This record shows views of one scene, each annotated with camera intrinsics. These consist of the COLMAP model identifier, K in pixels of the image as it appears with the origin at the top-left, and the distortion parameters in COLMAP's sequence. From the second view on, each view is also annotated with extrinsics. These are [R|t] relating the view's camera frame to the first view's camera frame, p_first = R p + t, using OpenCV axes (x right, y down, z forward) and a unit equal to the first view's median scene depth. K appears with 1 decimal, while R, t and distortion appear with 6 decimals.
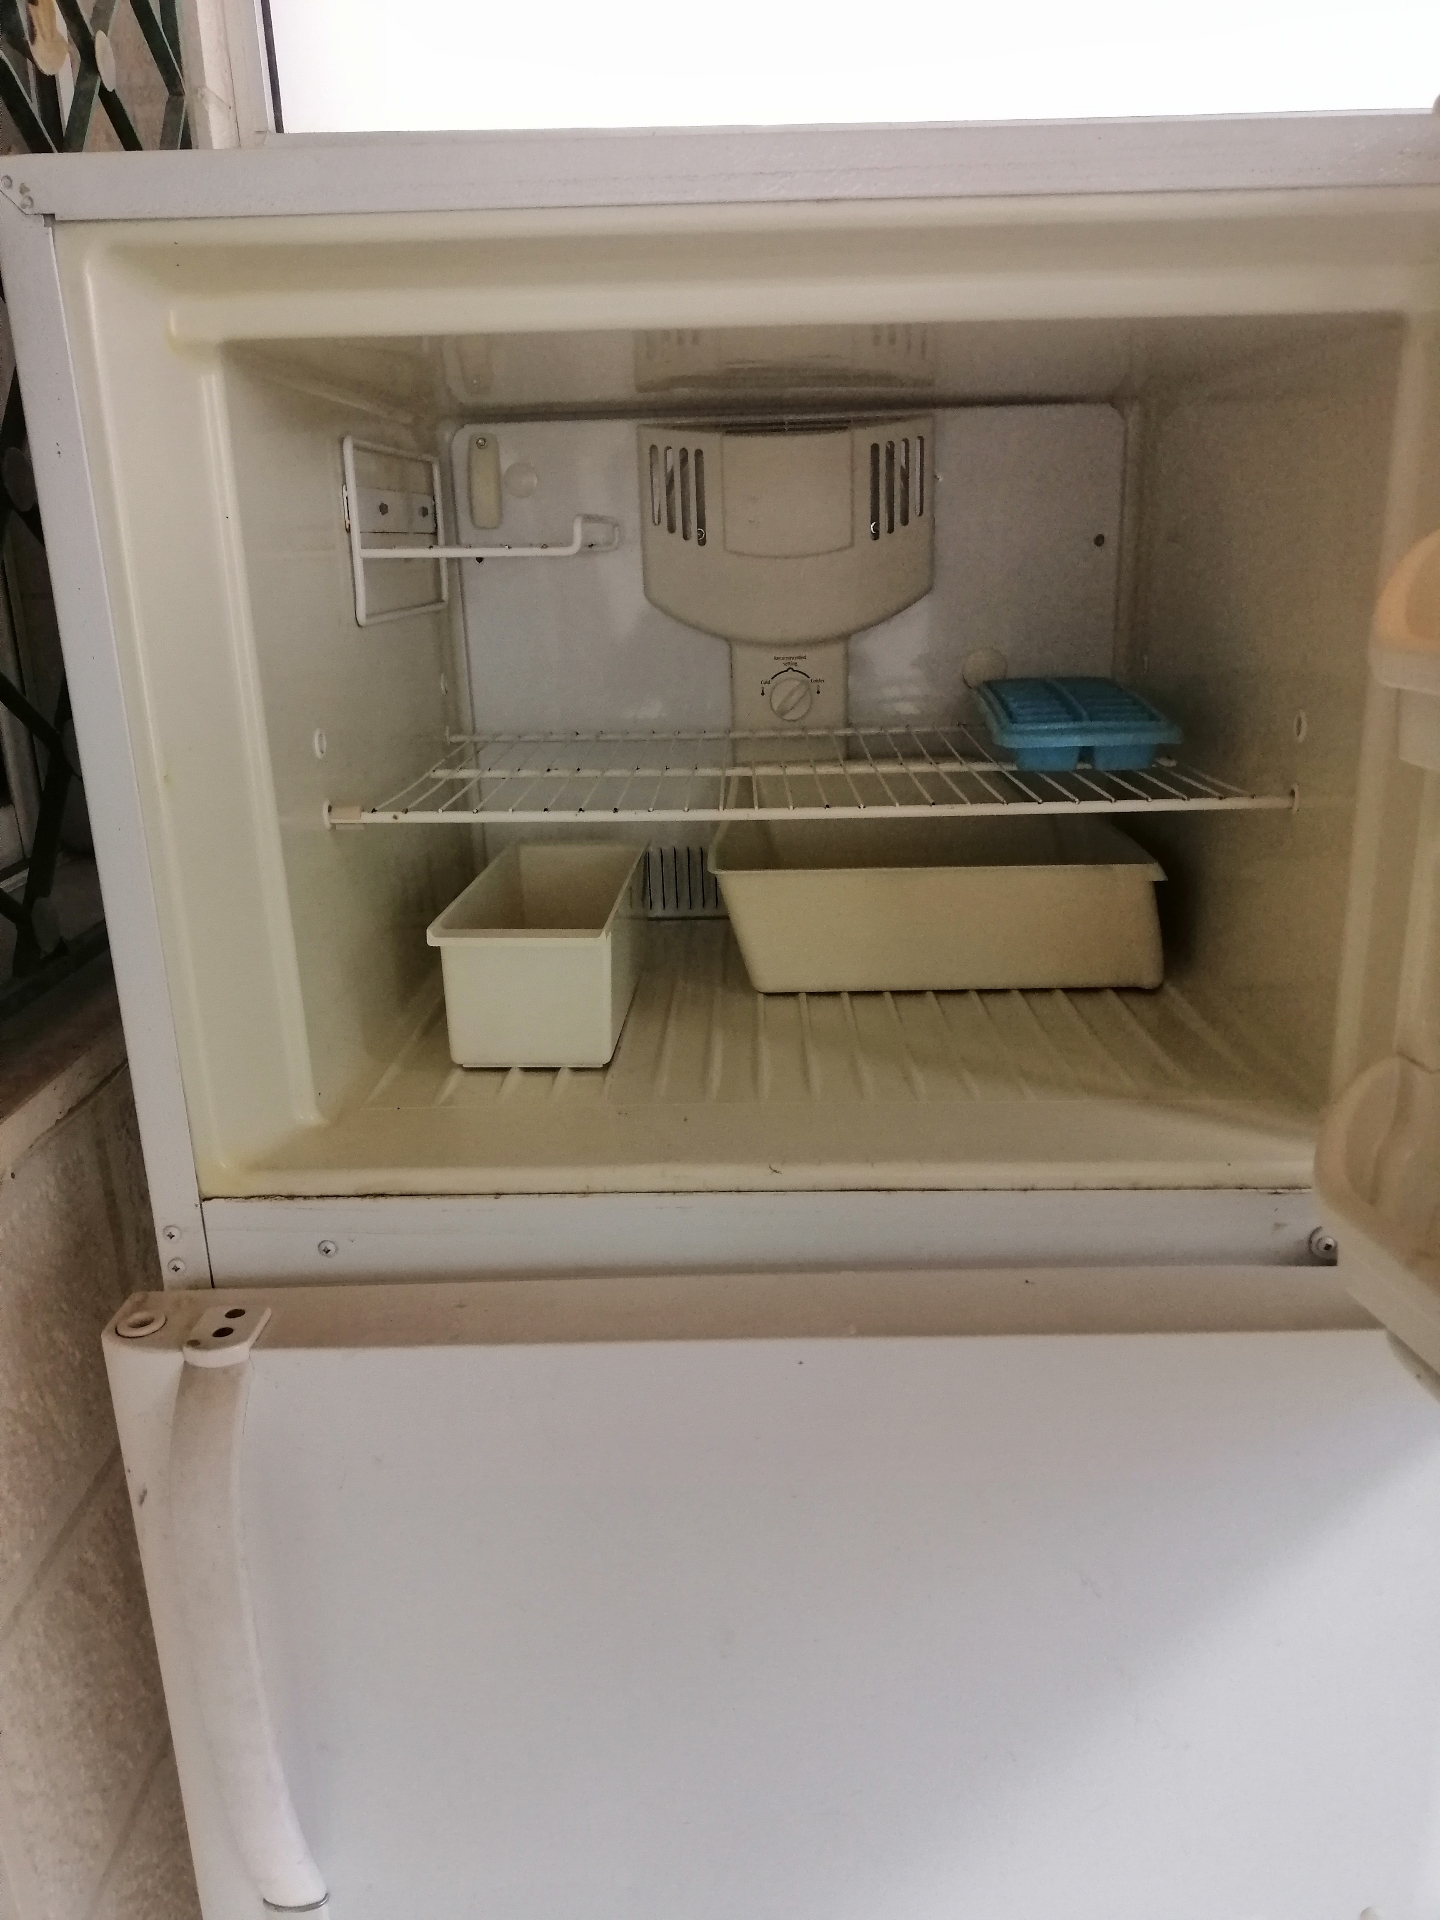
lens RADIAL K [[1435.1, 0, 730.1], [0, 1435.1, 967.2], [0, 0, 1]] dist [0.077296, -0.117108]
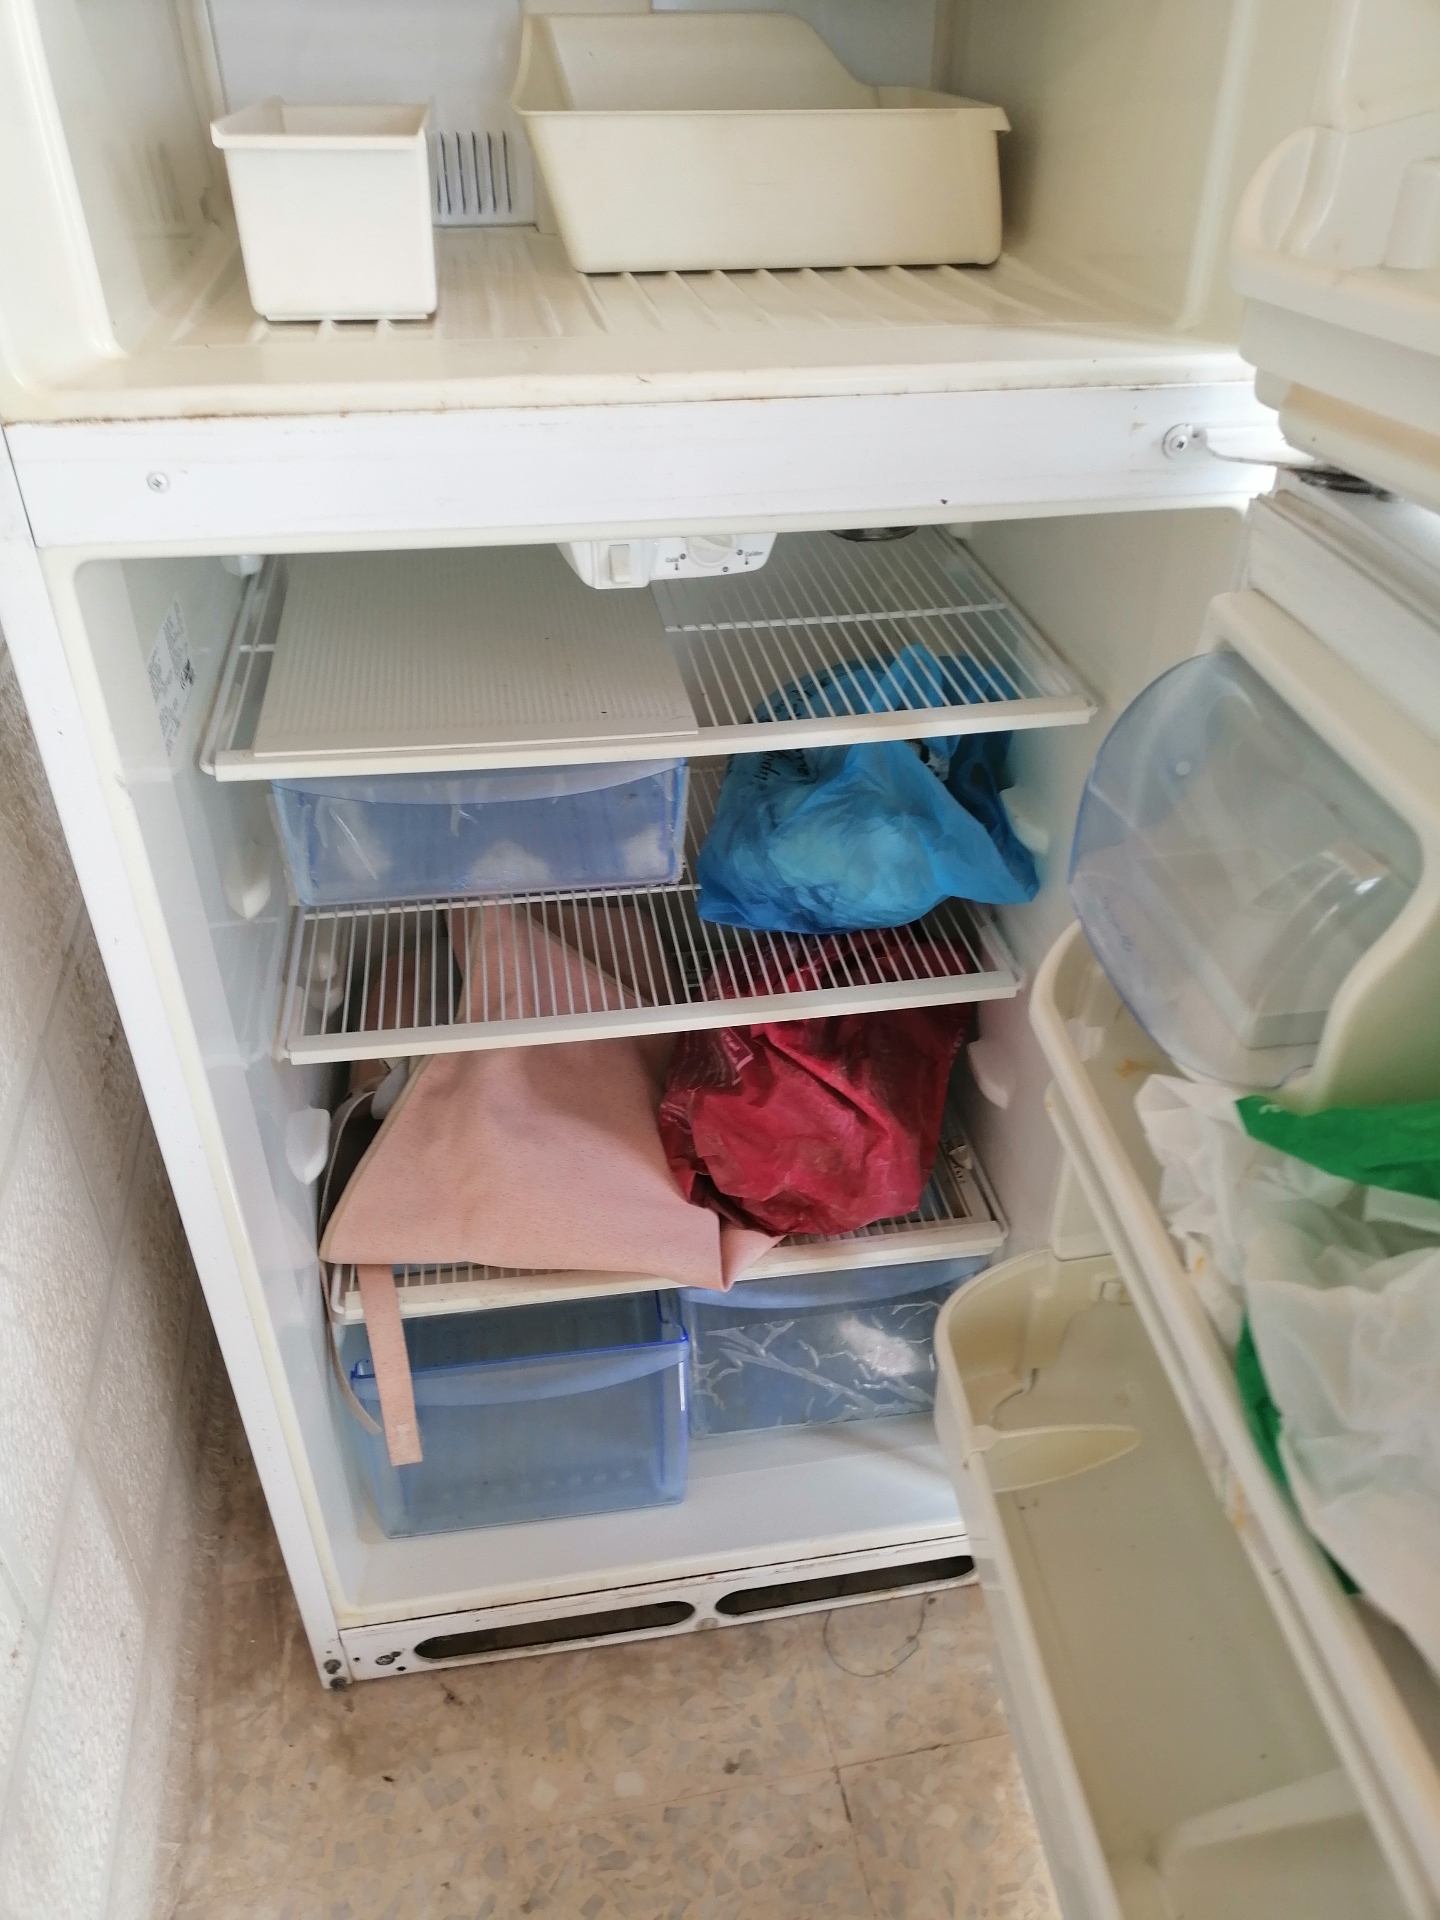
lens RADIAL K [[1426.8, 0, 727.2], [0, 1426.8, 972.5], [0, 0, 1]] dist [0.005652, 0.014336]
pose [[0.984333, -0.075174, 0.159494, -0.081427], [0.019621, 0.945642, 0.324618, 0.179981], [-0.175227, -0.316402, 0.932301, -0.009047]]
